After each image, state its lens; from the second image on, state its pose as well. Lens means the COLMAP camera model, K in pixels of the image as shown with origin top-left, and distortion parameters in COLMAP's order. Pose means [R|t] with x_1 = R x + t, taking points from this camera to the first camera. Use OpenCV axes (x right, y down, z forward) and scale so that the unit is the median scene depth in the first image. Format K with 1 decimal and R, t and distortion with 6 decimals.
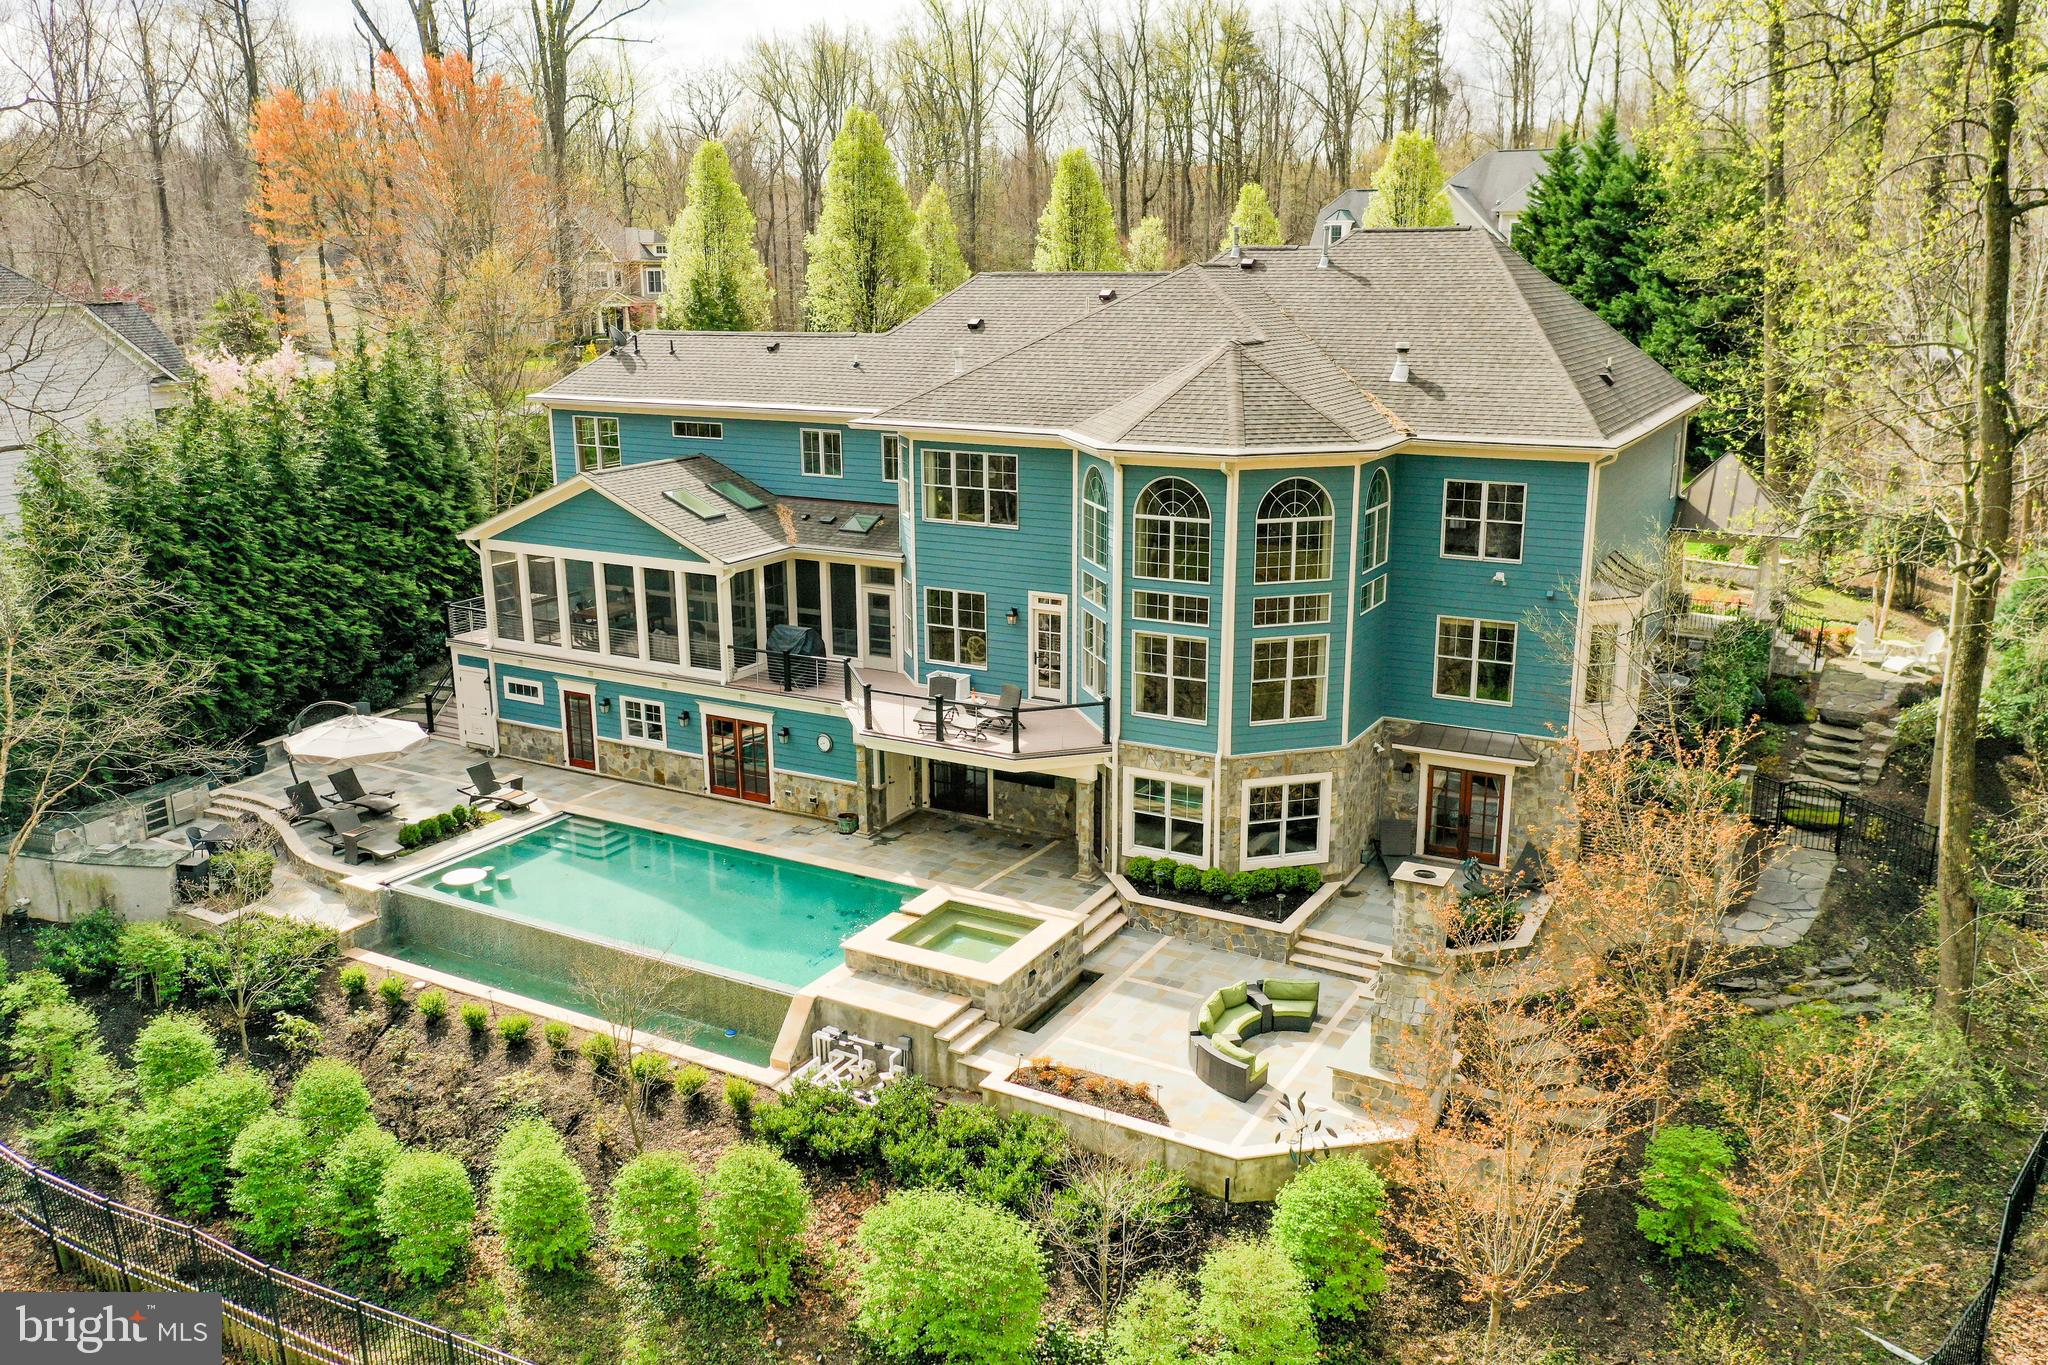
lens RADIAL K [[1628.1, 0, 1017.3], [0, 1628.1, 682.7], [0, 0, 1]] dist [-0.004469, 0.001564]
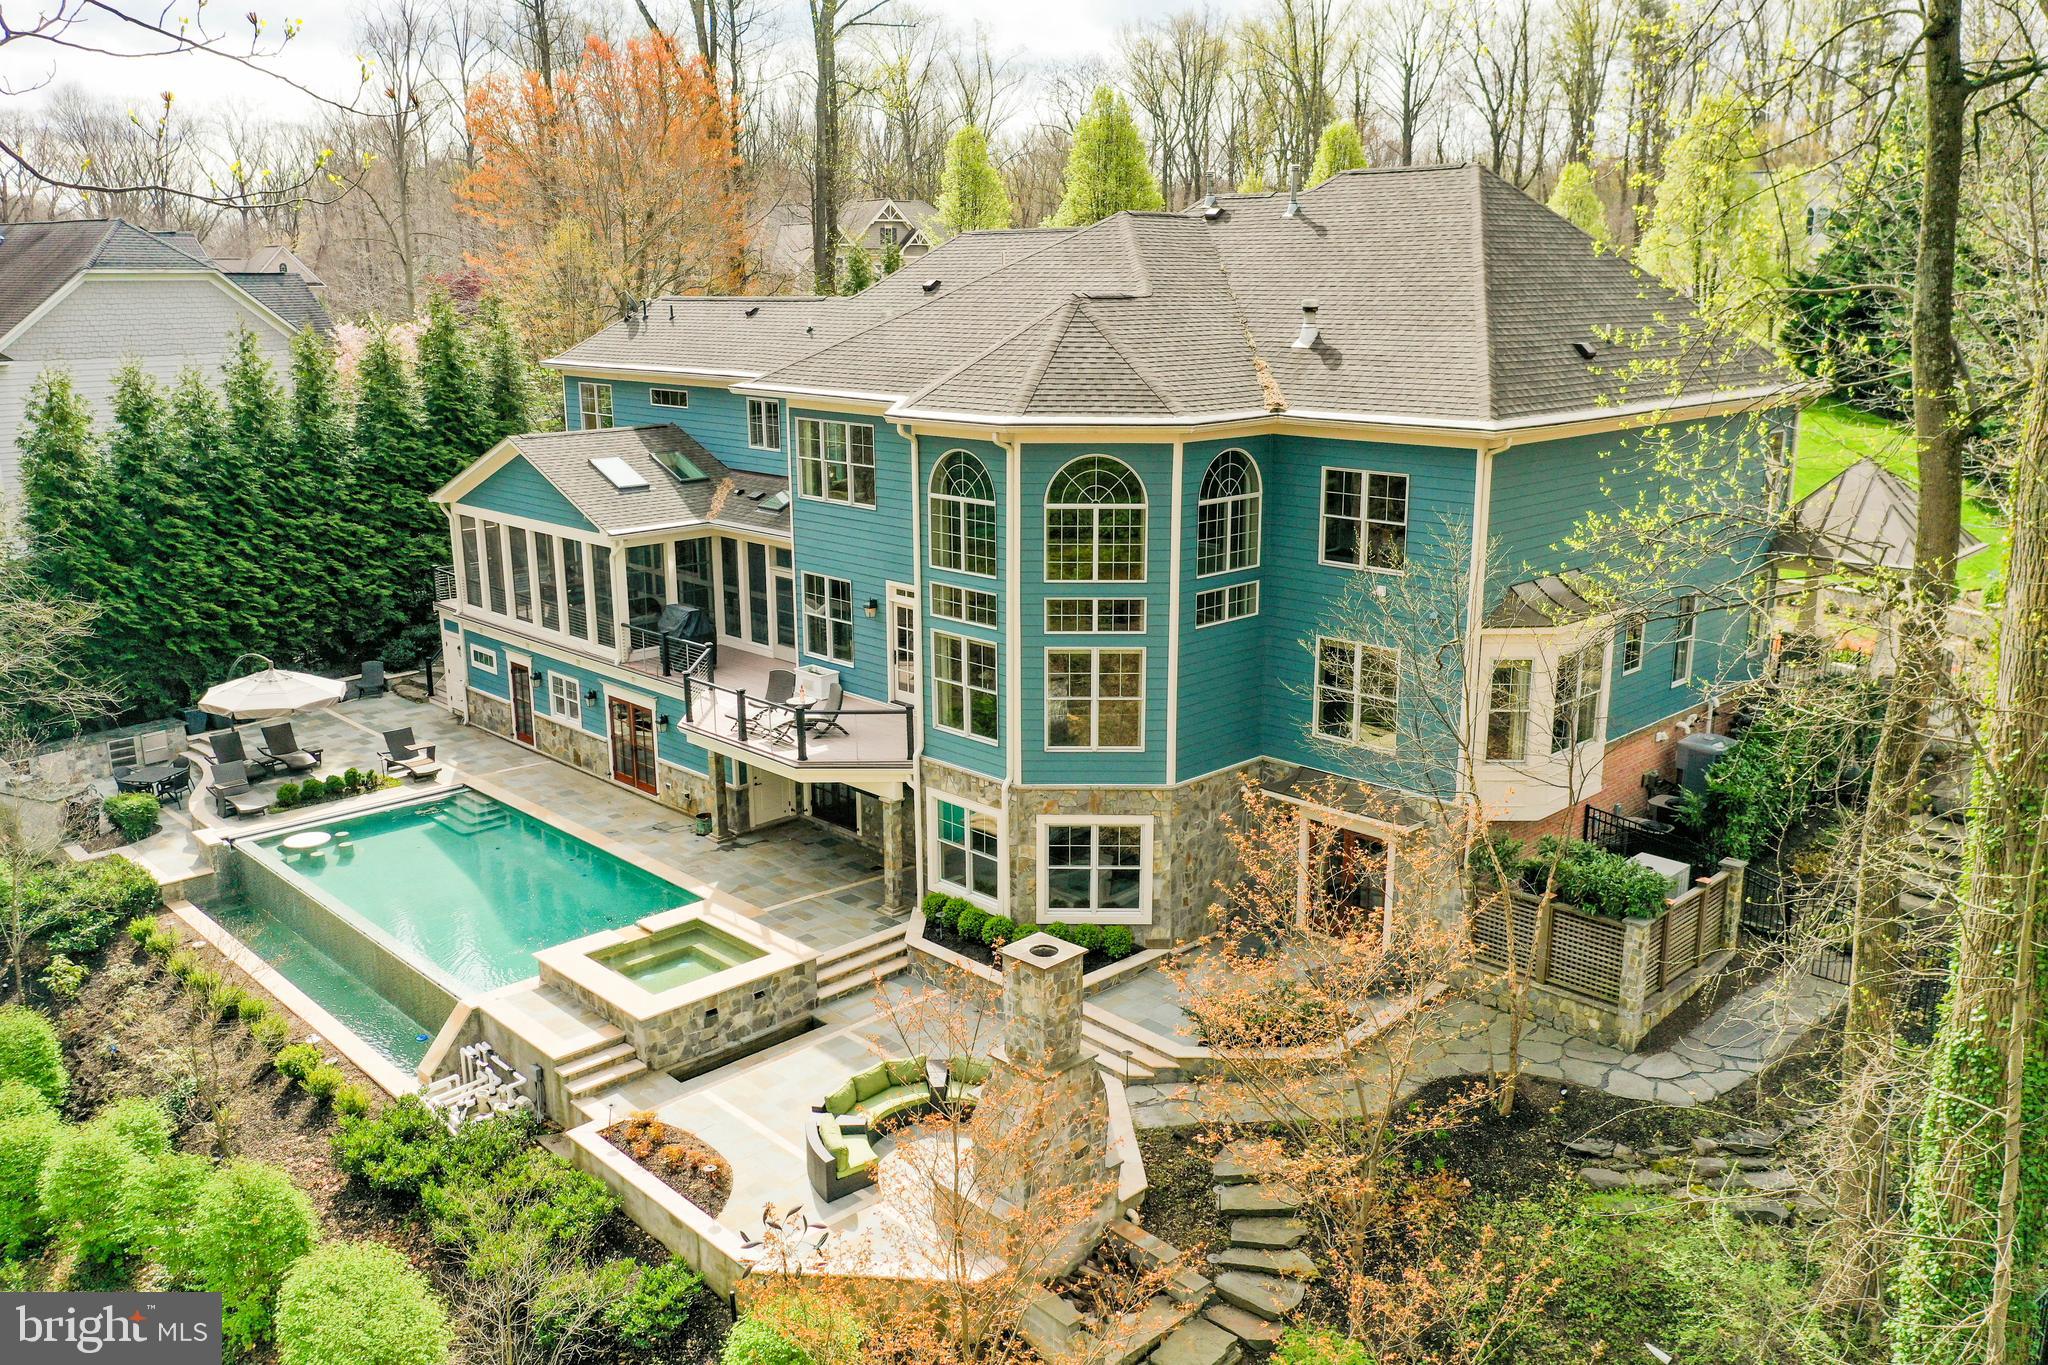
lens RADIAL K [[1628.1, 0, 1027.7], [0, 1628.1, 681.6], [0, 0, 1]] dist [-0.004469, 0.001564]
pose [[0.958571, 0.070922, -0.275884, 0.339568], [-0.072860, 0.997337, 0.003229, -0.010502], [0.275378, 0.017006, 0.961186, 0.180251]]
